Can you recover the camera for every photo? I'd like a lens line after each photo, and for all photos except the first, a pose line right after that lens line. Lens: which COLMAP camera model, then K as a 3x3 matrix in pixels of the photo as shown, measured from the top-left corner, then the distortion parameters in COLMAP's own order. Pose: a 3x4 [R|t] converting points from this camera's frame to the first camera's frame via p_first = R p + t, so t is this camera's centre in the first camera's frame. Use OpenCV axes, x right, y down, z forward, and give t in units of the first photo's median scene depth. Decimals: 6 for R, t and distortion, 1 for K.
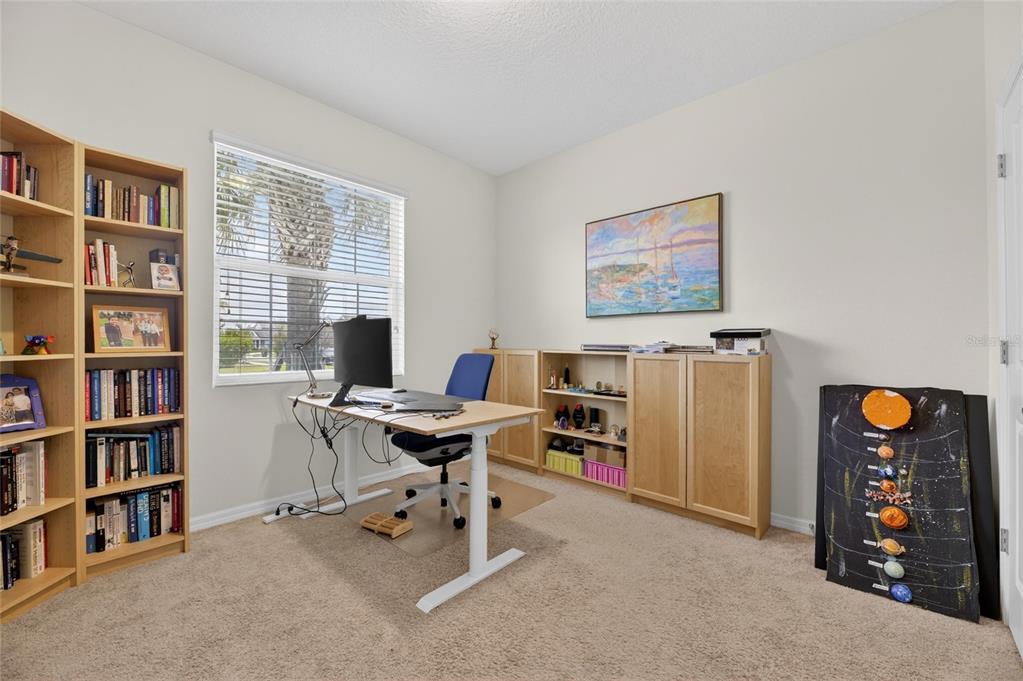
lens RADIAL K [[411.9, 0, 506.3], [0, 411.9, 344.6], [0, 0, 1]] dist [-0.001517, -0.003004]
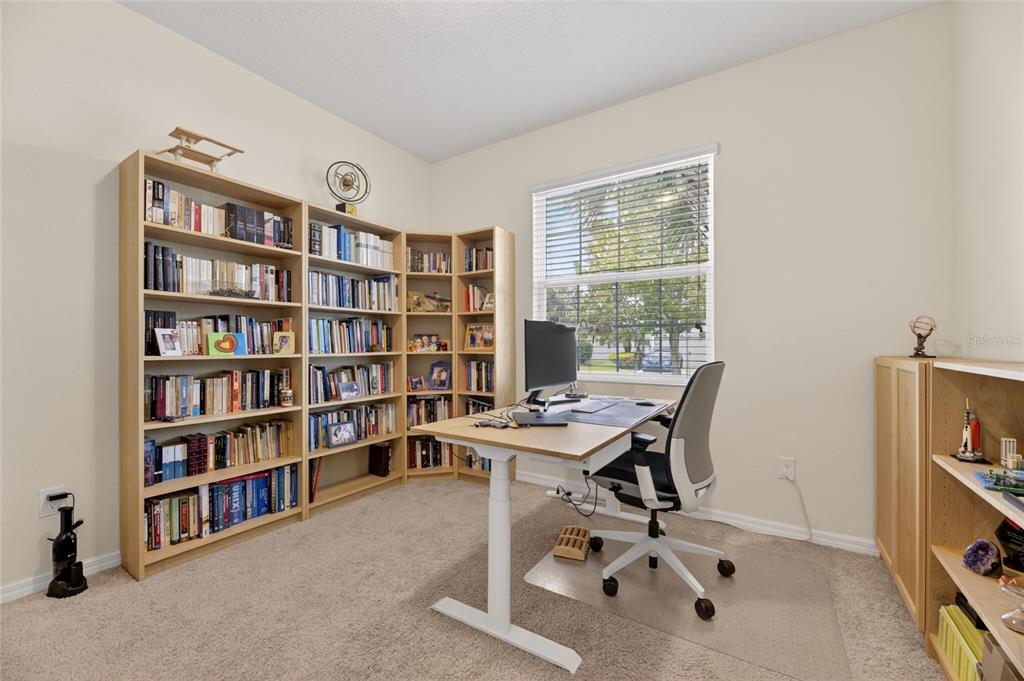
lens RADIAL K [[412.3, 0, 507.7], [0, 412.3, 342.1], [0, 0, 1]] dist [-0.001517, -0.003004]
pose [[0.185464, -0.005276, -0.982637, 0.698174], [-0.000607, 0.999985, -0.005484, -0.007658], [0.982651, 0.001613, 0.185458, 0.801939]]
